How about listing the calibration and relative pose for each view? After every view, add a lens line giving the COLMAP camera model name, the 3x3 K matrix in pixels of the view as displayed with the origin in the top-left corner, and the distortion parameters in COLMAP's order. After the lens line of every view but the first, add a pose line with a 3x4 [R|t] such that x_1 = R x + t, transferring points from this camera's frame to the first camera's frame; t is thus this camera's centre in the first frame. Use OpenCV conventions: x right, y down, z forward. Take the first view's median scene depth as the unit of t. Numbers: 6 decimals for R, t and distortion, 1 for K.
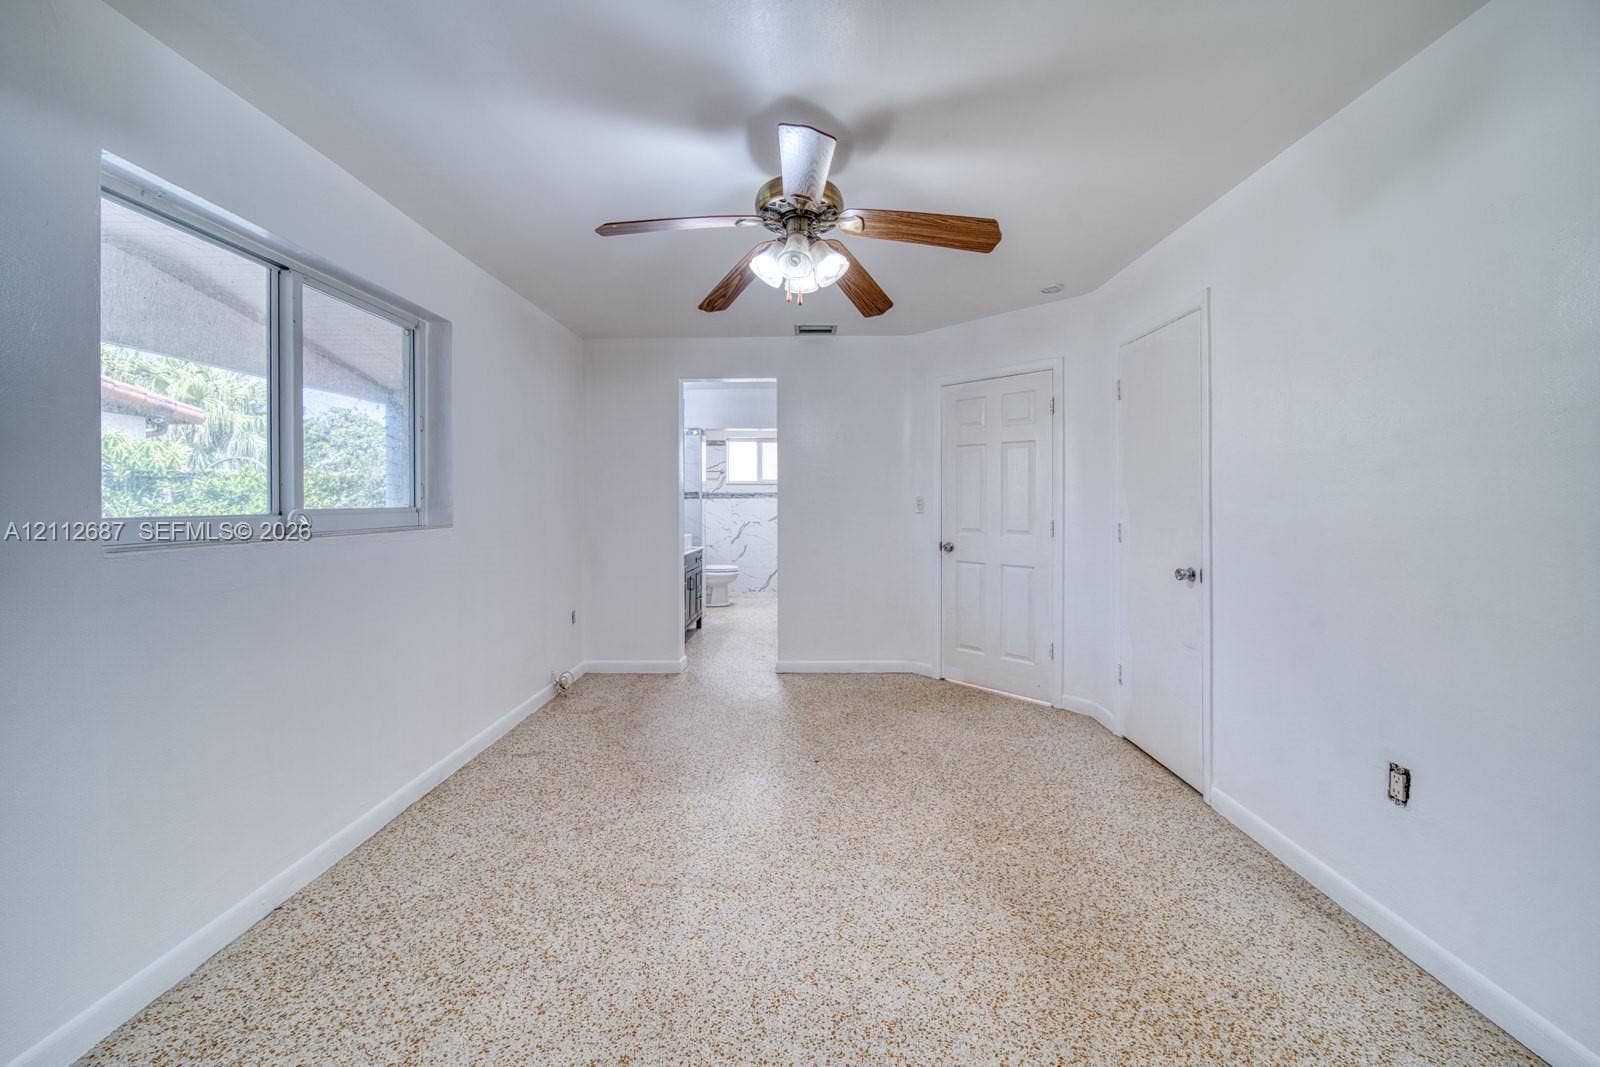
lens RADIAL K [[568.9, 0, 804.0], [0, 568.9, 524.7], [0, 0, 1]] dist [-0.000025, -0.000198]
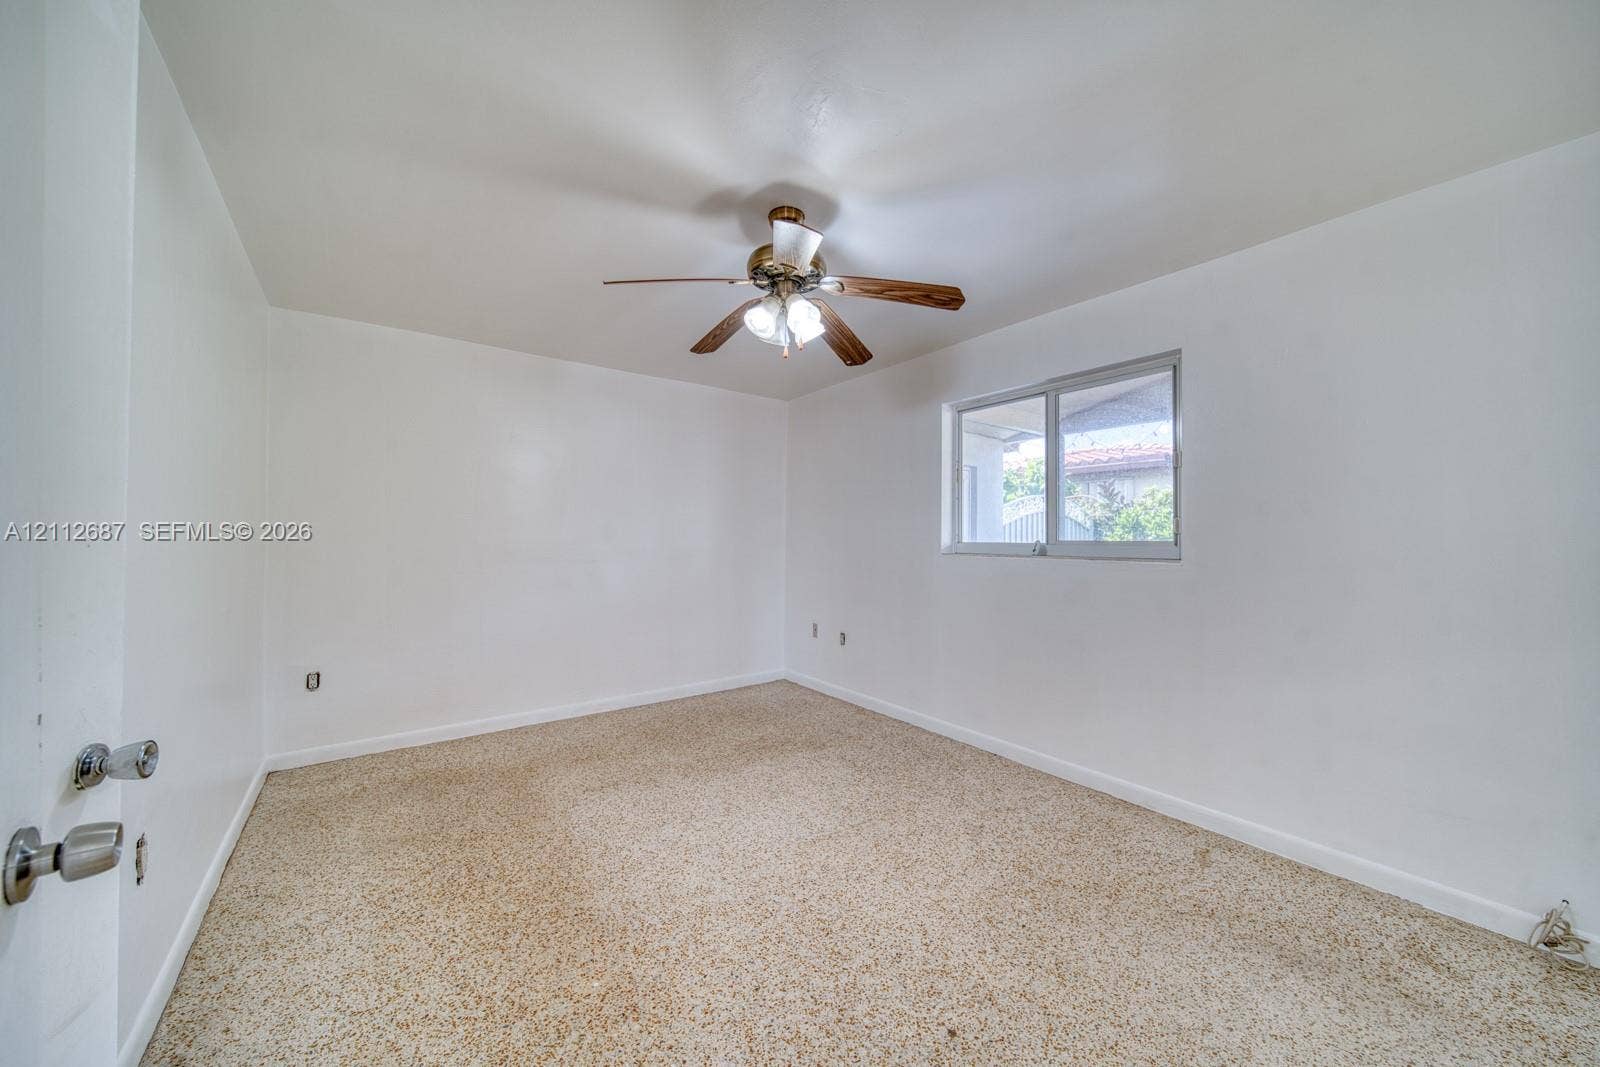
lens RADIAL K [[564.6, 0, 800.0], [0, 564.6, 533.5], [0, 0, 1]] dist [-0.000511, -0.000362]
pose [[-0.792583, -0.003891, -0.609751, 0.637787], [-0.026534, 0.999253, 0.028114, -0.071288], [0.609186, 0.038462, -0.792094, 1.858547]]
